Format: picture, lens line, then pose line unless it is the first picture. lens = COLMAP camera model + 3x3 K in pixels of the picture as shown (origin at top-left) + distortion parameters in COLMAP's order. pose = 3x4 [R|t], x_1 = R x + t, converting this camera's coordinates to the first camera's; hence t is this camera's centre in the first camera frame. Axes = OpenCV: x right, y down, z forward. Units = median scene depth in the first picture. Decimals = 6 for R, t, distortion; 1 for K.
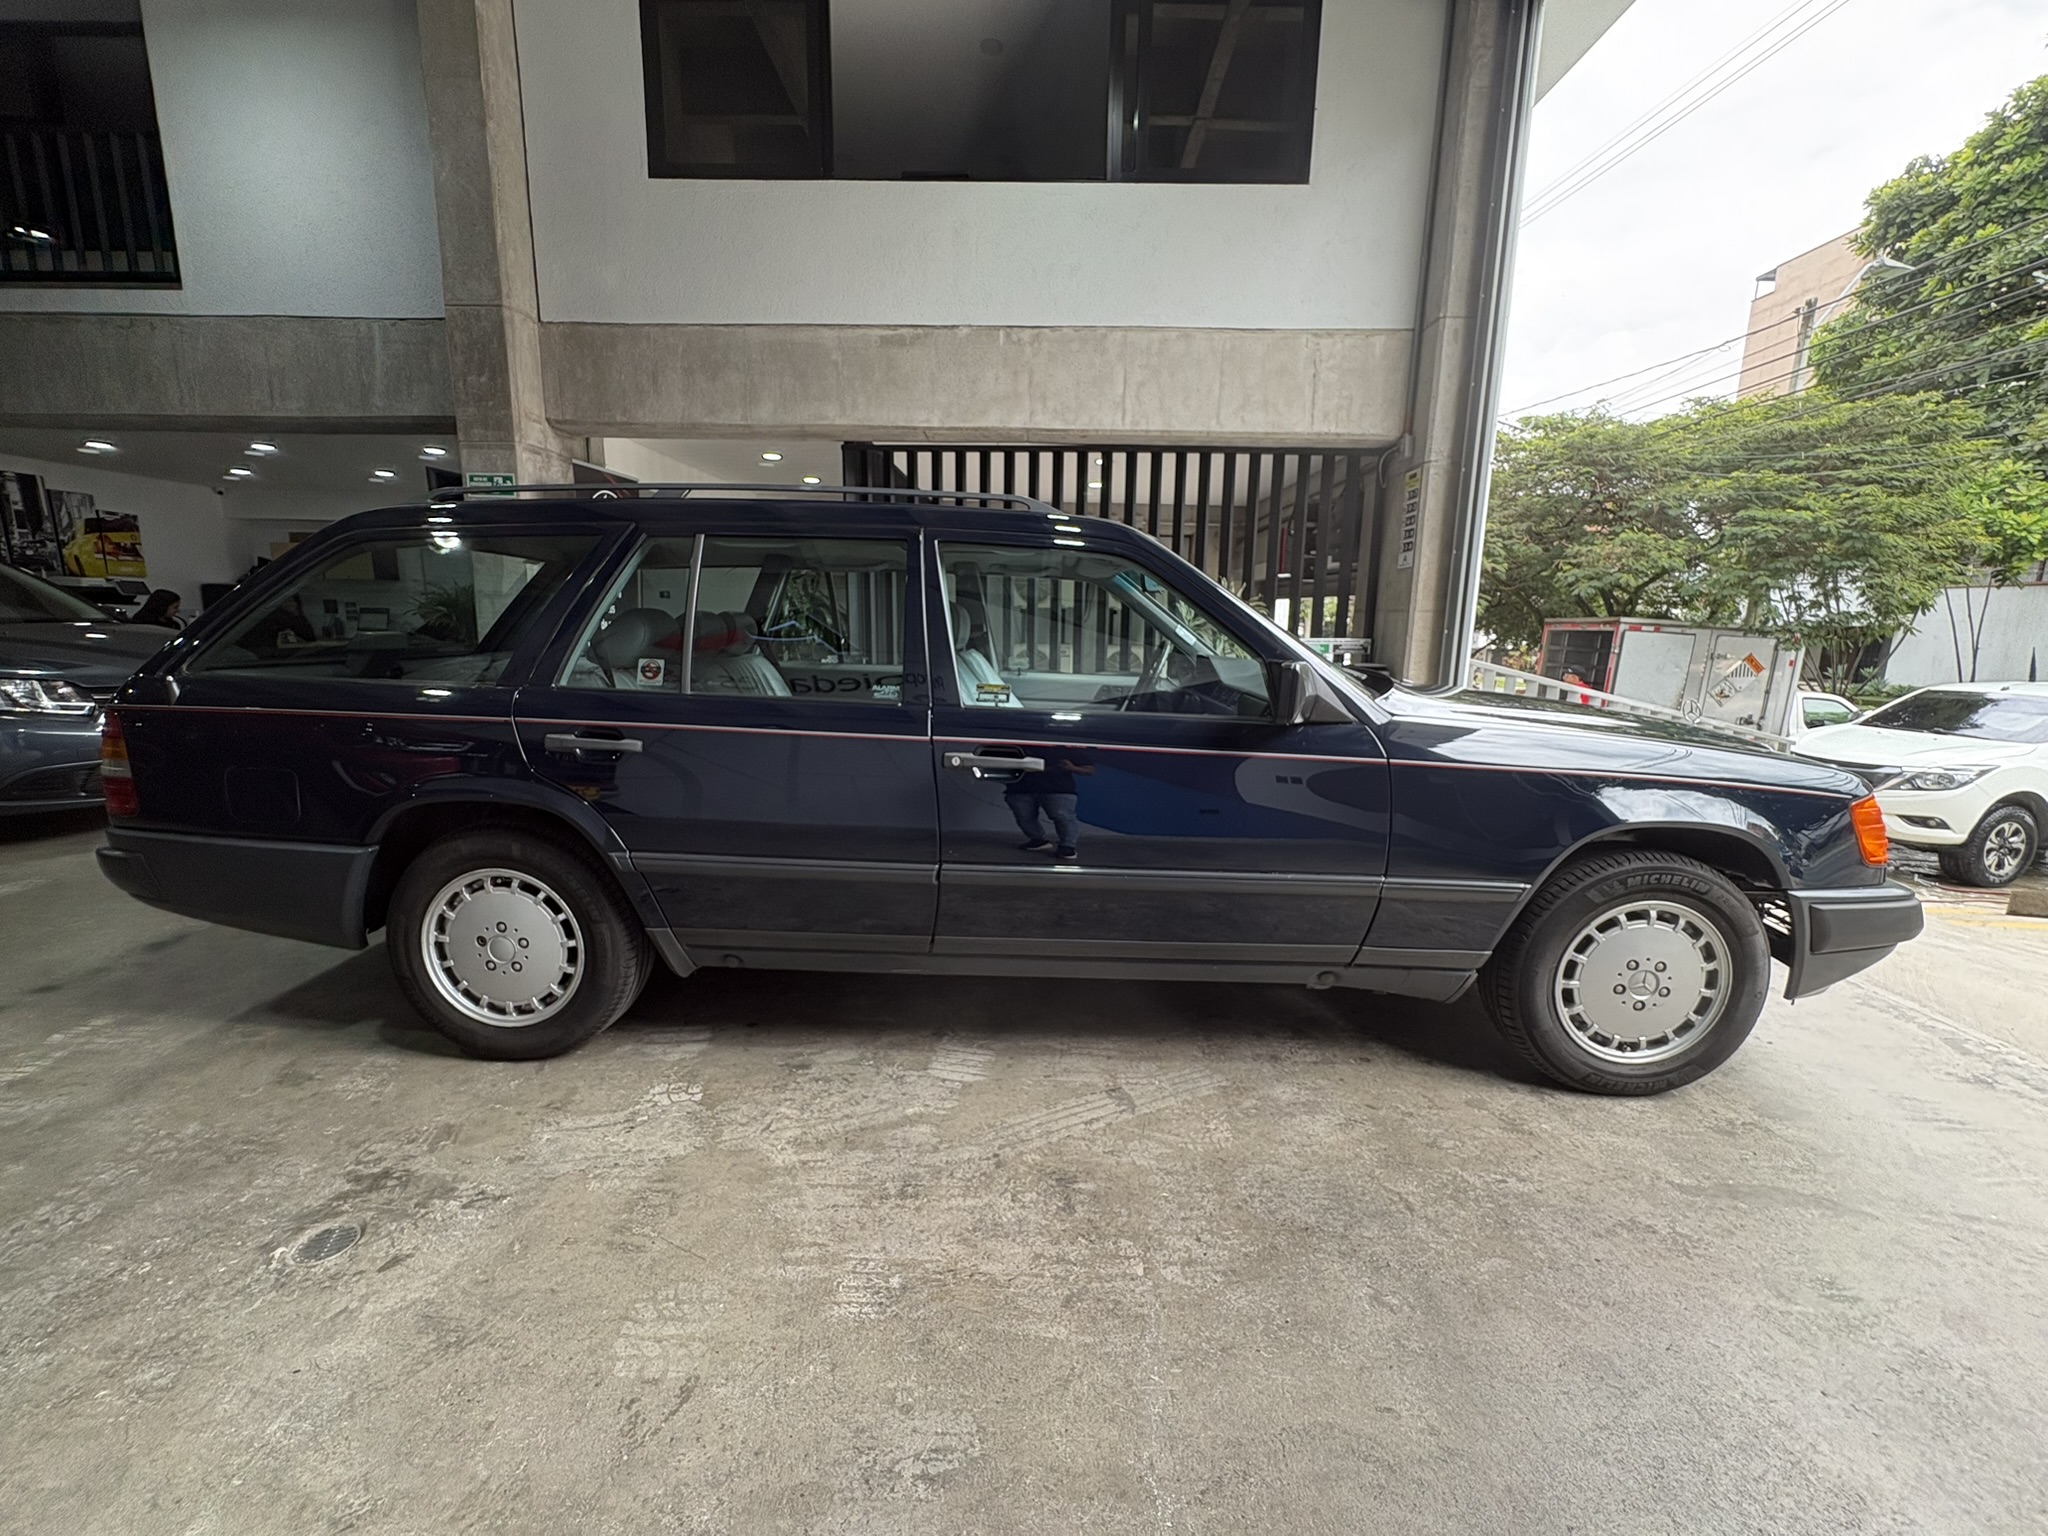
lens RADIAL K [[816.4, 0, 1022.8], [0, 816.4, 768.5], [0, 0, 1]] dist [0.001172, -0.000257]
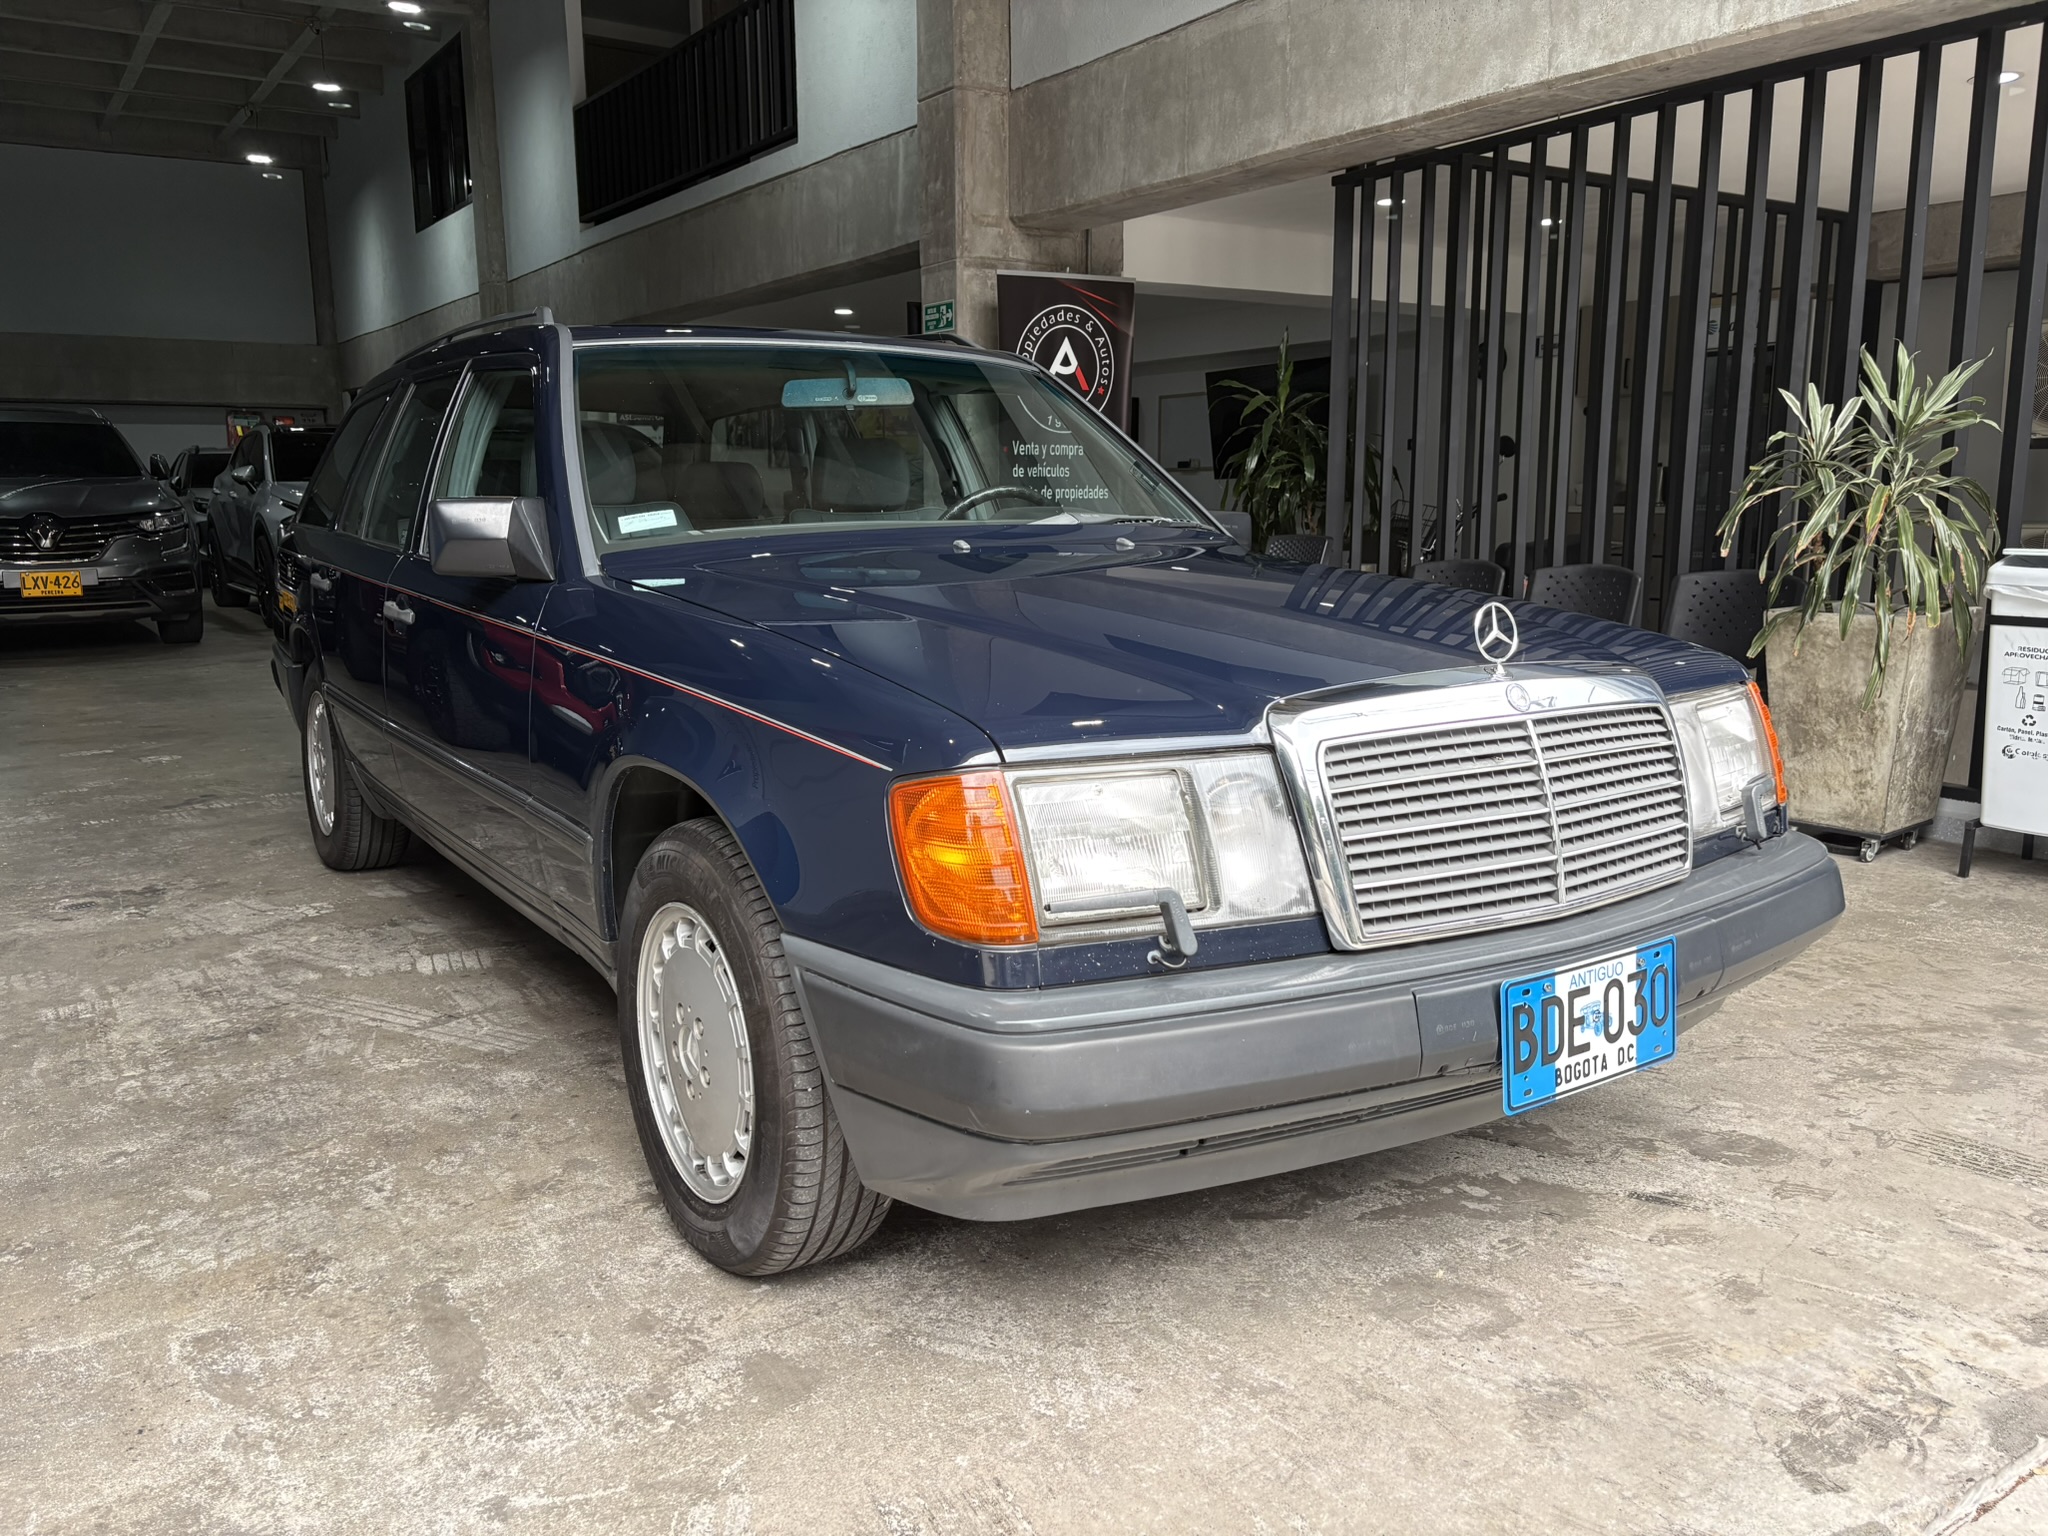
lens RADIAL K [[1568.3, 0, 1029.5], [0, 1568.3, 771.3], [0, 0, 1]] dist [0.010704, -0.002613]
pose [[0.577341, 0.121671, -0.807387, 0.672101], [-0.131840, 0.989751, 0.054877, -0.005597], [0.805789, 0.074764, 0.587465, 0.206488]]
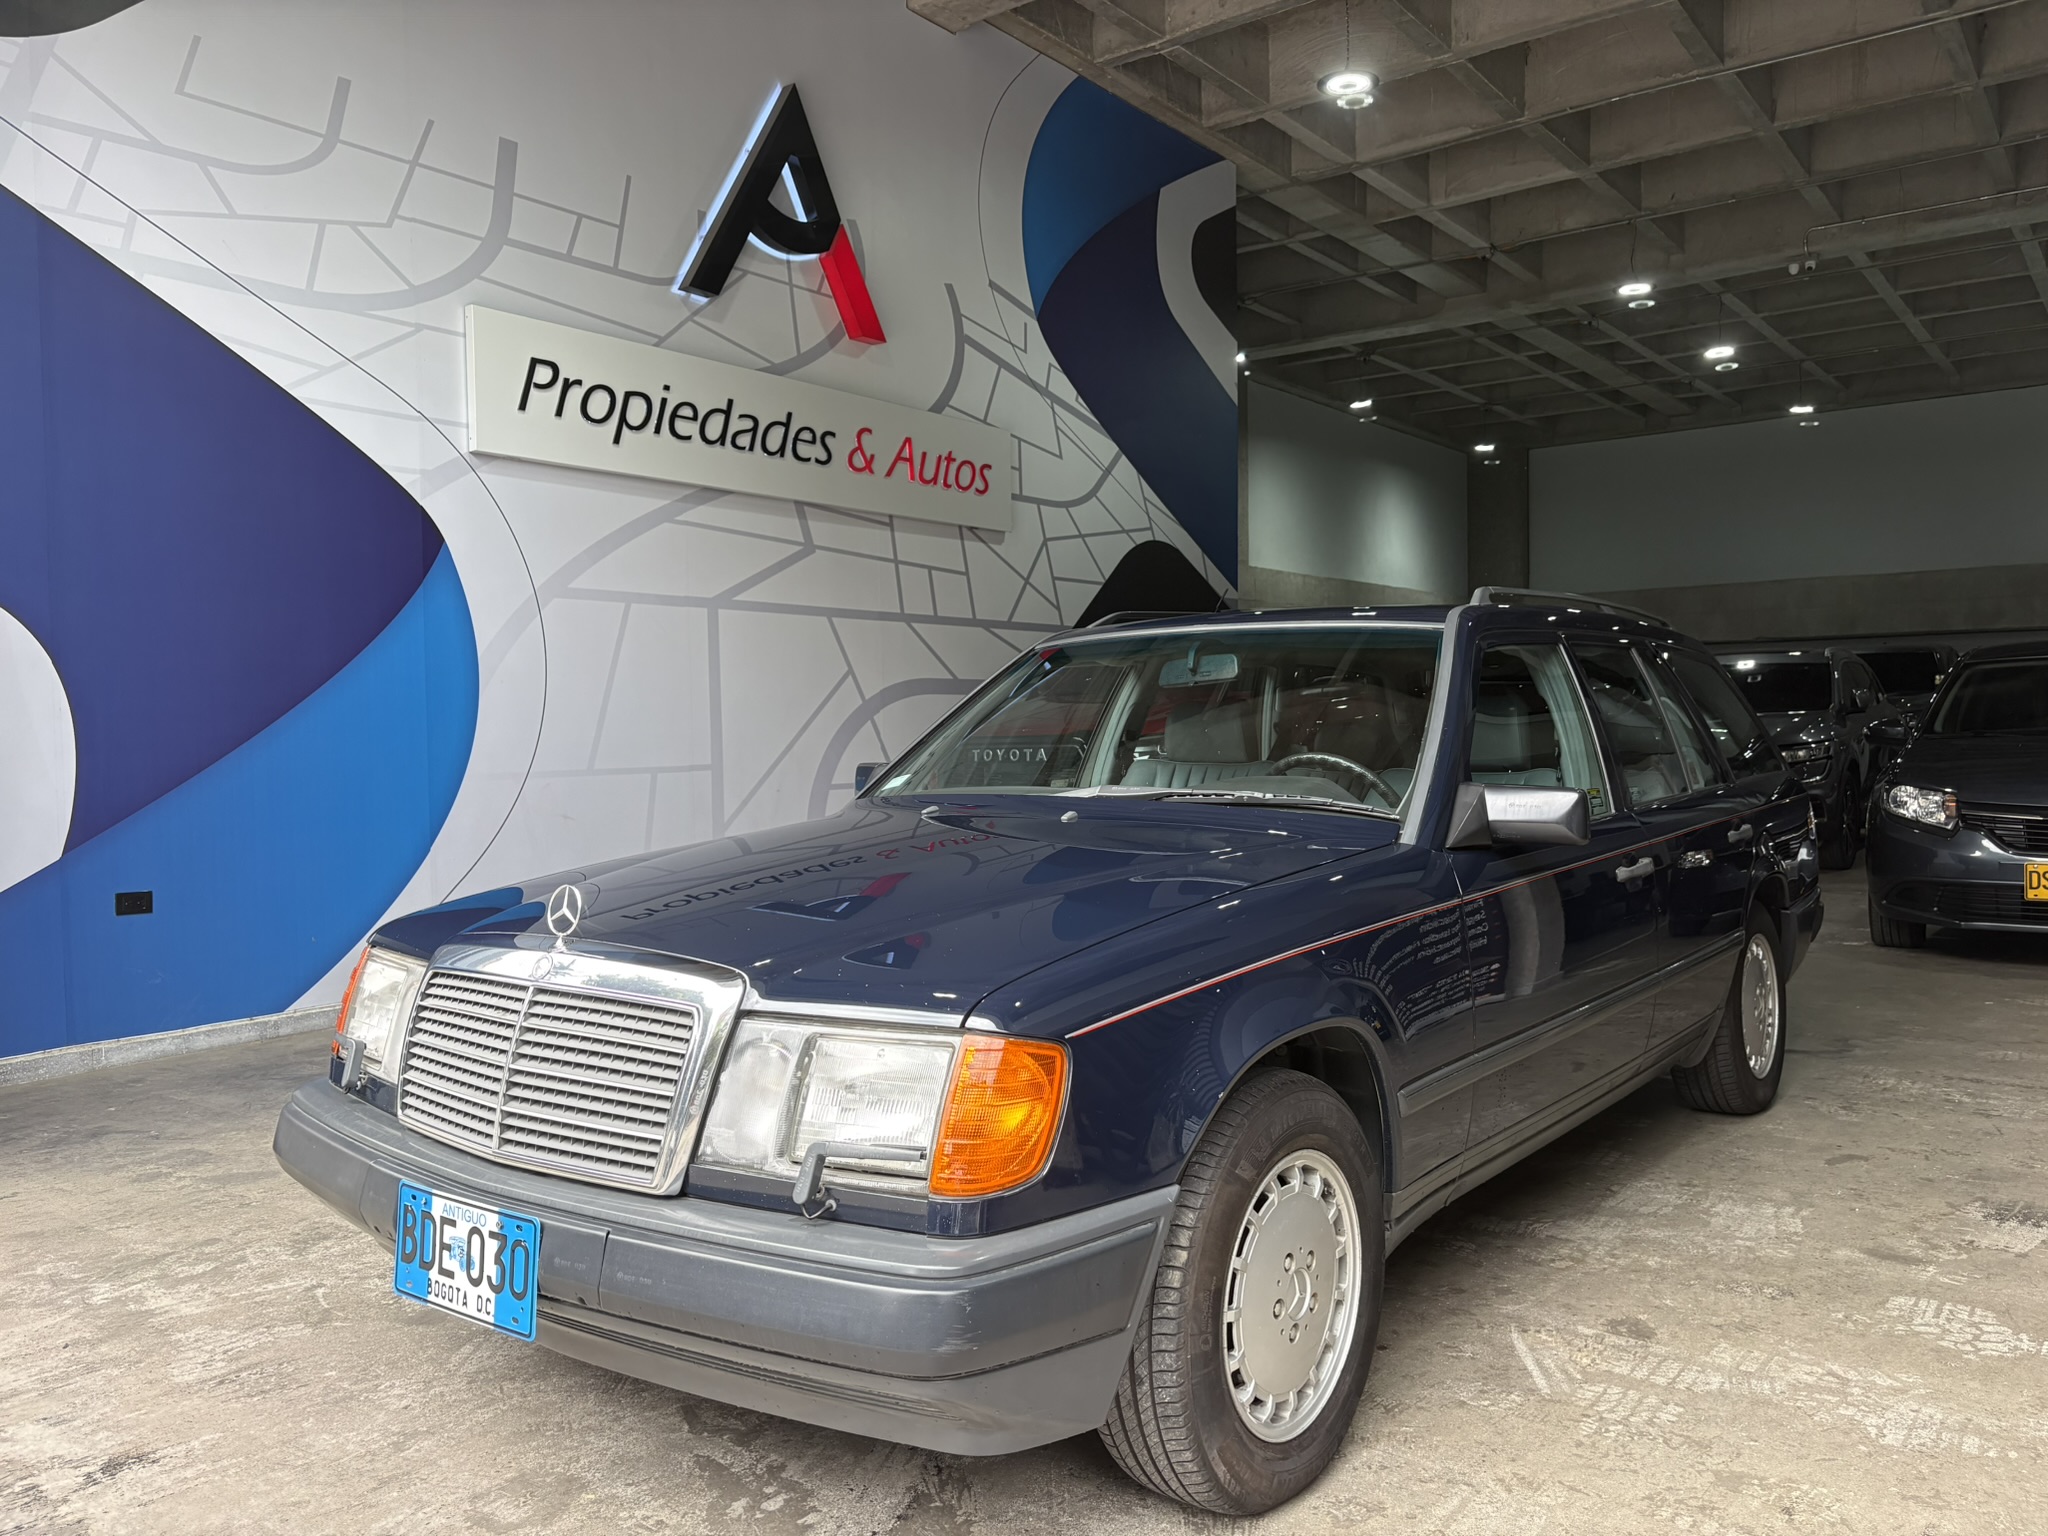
lens RADIAL K [[1560.0, 0, 1007.0], [0, 1560.0, 772.2], [0, 0, 1]] dist [0.059433, -0.079896]
pose [[-0.597640, 0.011356, -0.801684, 0.705664], [-0.142681, 0.982433, 0.120283, -0.142290], [0.788967, 0.186271, -0.585521, 0.869501]]
